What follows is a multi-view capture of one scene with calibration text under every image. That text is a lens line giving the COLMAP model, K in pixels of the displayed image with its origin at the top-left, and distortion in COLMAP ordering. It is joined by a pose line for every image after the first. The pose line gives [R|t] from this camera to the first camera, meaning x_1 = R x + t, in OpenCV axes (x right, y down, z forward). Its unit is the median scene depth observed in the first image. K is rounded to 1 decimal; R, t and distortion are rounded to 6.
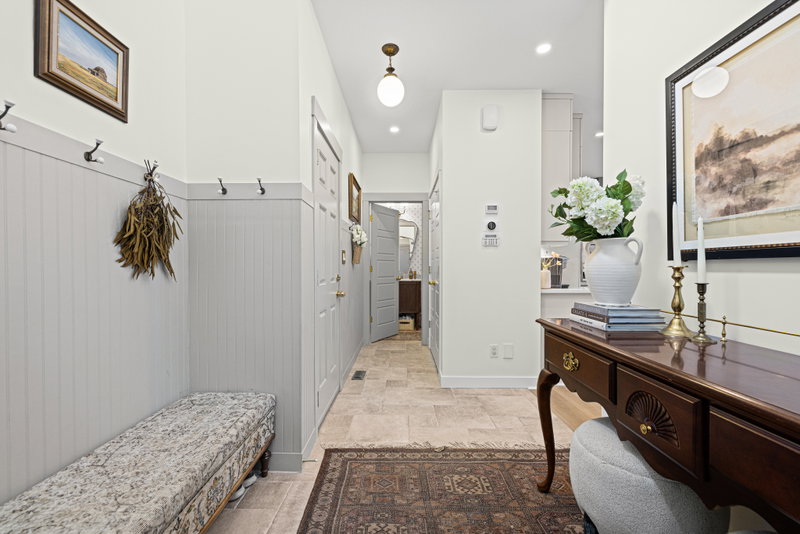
lens RADIAL K [[337.8, 0, 398.8], [0, 337.8, 264.4], [0, 0, 1]] dist [-0.001296, 0.001284]
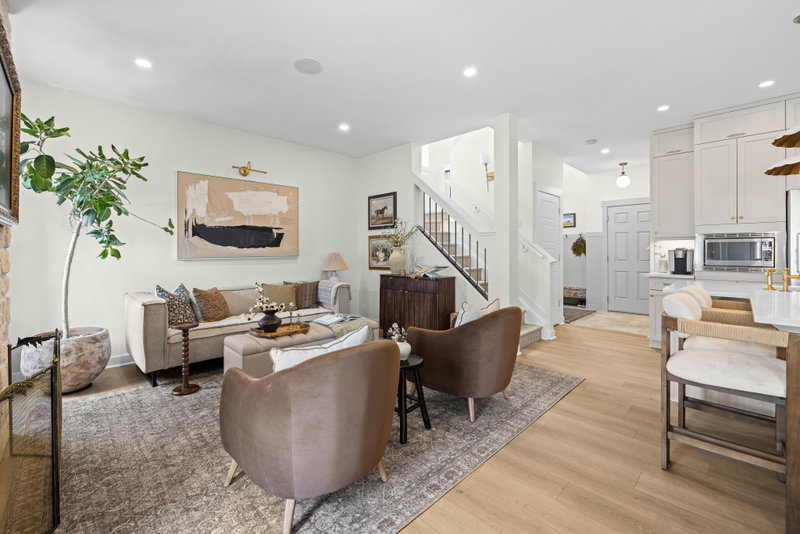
lens RADIAL K [[337.8, 0, 393.3], [0, 337.8, 253.5], [0, 0, 1]] dist [-0.001296, 0.001284]
pose [[-0.709015, 0.006552, -0.705163, 4.954324], [0.002765, 0.999975, 0.006511, -0.044891], [0.705188, 0.002666, -0.709016, 2.729979]]
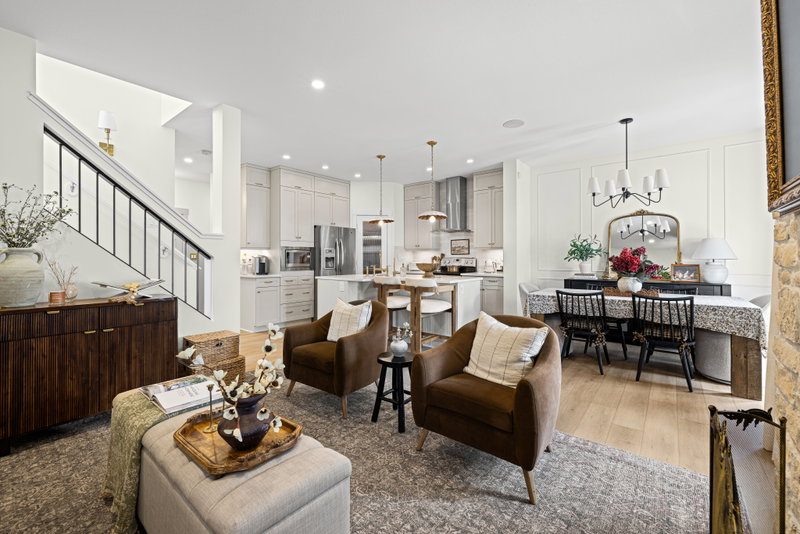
lens RADIAL K [[337.8, 0, 396.0], [0, 337.8, 255.7], [0, 0, 1]] dist [-0.001296, 0.001284]
pose [[0.776754, -0.002748, -0.629799, 4.892218], [-0.000548, 0.999987, -0.005039, -0.044502], [0.629804, 0.004259, 0.776742, 0.290329]]
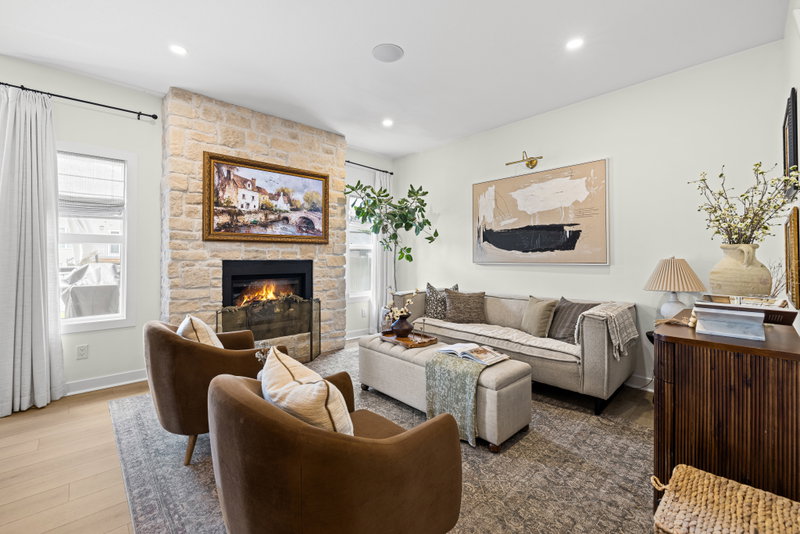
lens RADIAL K [[337.8, 0, 399.3], [0, 337.8, 255.2], [0, 0, 1]] dist [-0.001296, 0.001284]
pose [[-0.694427, 0.005054, 0.719546, 2.556320], [-0.000147, 0.999974, -0.007165, -0.034299], [-0.719563, -0.005081, -0.694408, 2.171362]]
